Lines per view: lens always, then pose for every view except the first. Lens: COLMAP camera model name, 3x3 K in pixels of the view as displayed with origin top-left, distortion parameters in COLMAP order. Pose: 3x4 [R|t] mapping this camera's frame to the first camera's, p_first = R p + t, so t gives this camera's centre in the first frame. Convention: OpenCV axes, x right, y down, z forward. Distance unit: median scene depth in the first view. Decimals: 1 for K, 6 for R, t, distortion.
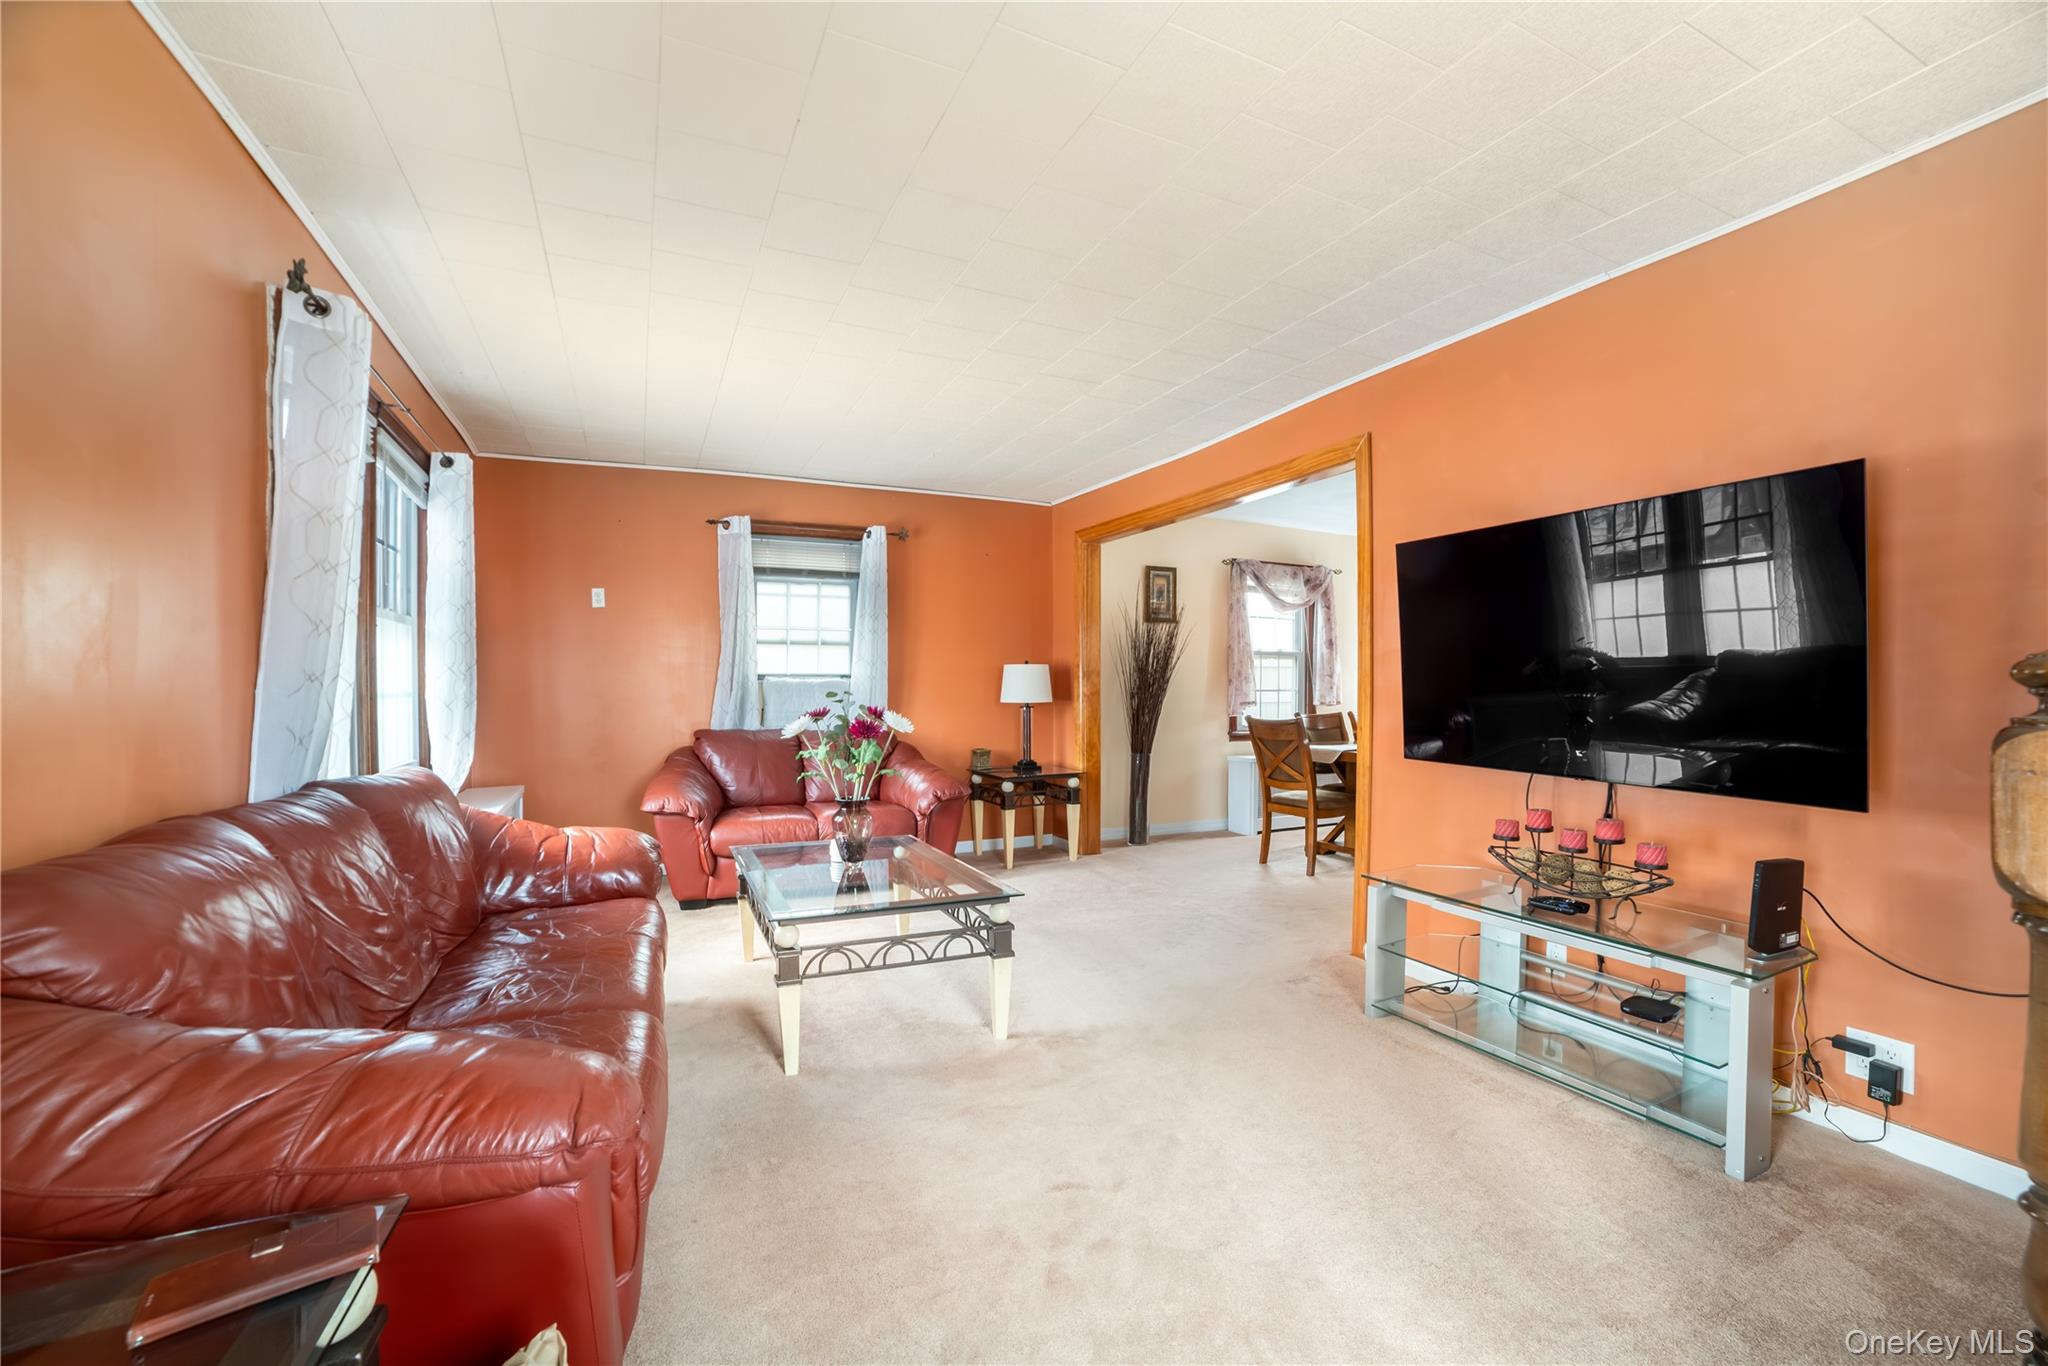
lens RADIAL K [[842.7, 0, 1020.1], [0, 842.7, 745.5], [0, 0, 1]] dist [-0.101203, 0.036636]
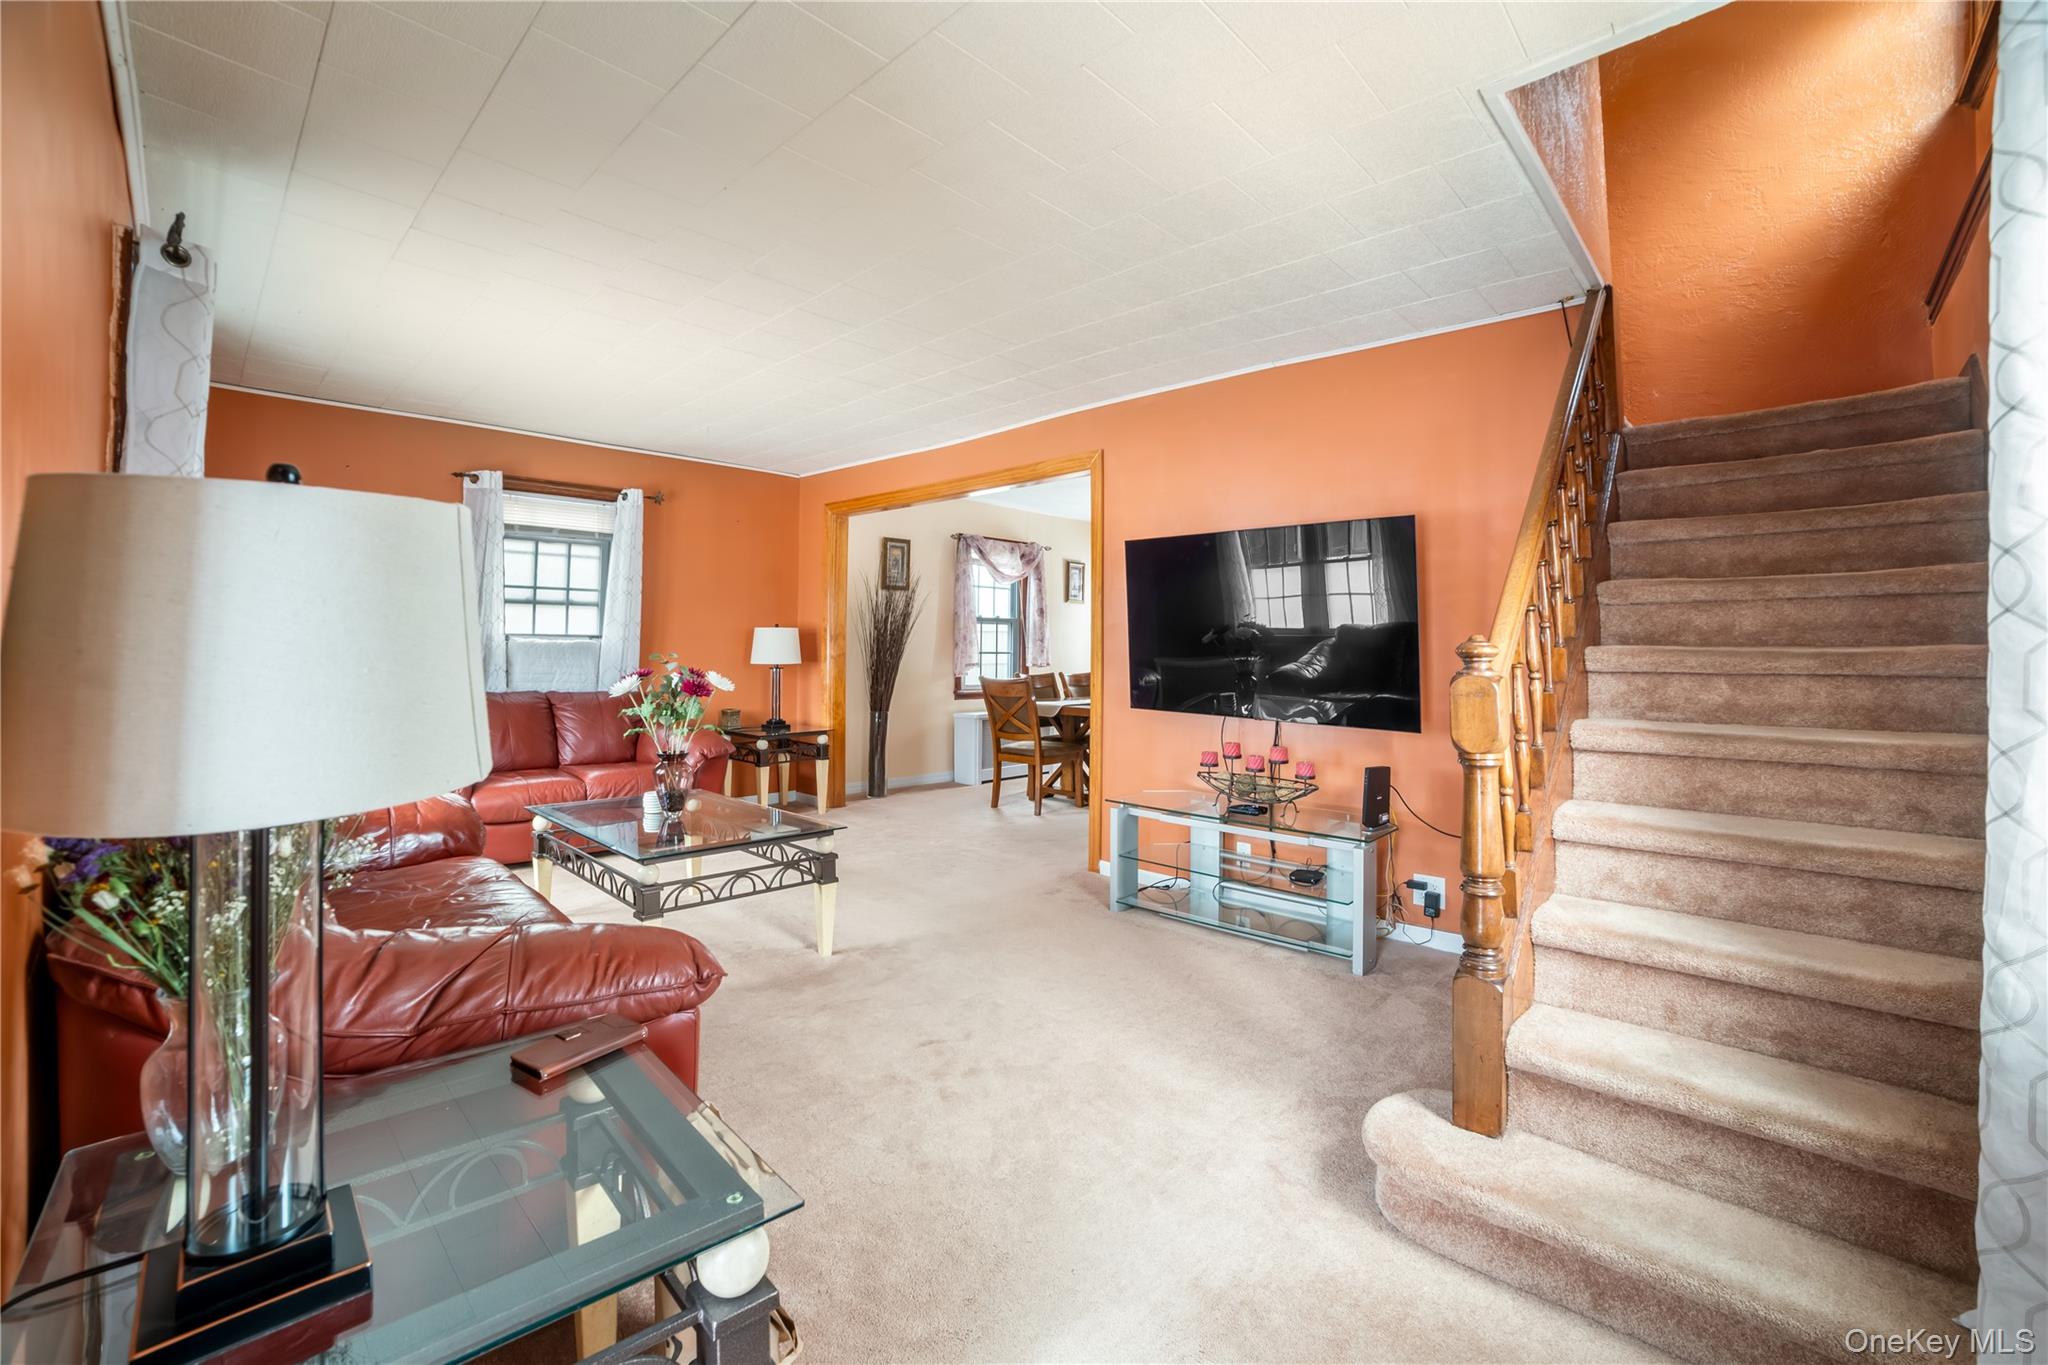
lens RADIAL K [[846.9, 0, 1026.9], [0, 846.9, 693.1], [0, 0, 1]] dist [-0.113856, 0.047442]
pose [[0.933058, -0.009200, 0.359609, -0.115384], [0.015092, 0.999794, -0.013579, 0.005547], [-0.359409, 0.018097, 0.933004, -0.119974]]
